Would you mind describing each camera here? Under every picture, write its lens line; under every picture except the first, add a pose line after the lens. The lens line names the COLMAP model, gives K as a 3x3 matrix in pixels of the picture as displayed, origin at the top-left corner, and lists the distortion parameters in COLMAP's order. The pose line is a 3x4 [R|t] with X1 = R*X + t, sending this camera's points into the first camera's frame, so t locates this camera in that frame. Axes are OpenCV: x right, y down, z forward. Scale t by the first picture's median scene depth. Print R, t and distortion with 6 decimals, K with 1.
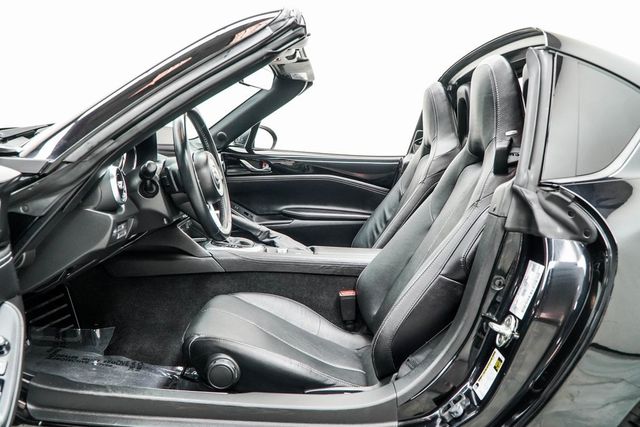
lens RADIAL K [[545.1, 0, 320.3], [0, 545.1, 213.3], [0, 0, 1]] dist [0.008925, -0.020928]
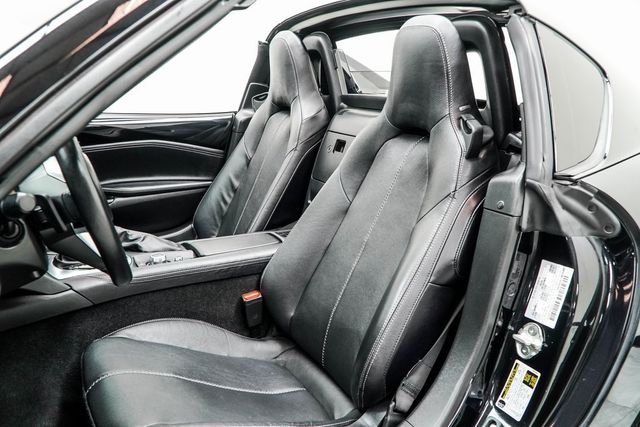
lens RADIAL K [[513.9, 0, 319.8], [0, 513.9, 213.8], [0, 0, 1]] dist [-0.008269, -0.002456]
pose [[0.874451, -0.143269, 0.463475, -0.269591], [0.075268, 0.983894, 0.162131, -0.128238], [-0.479239, -0.106891, 0.871151, 0.353637]]
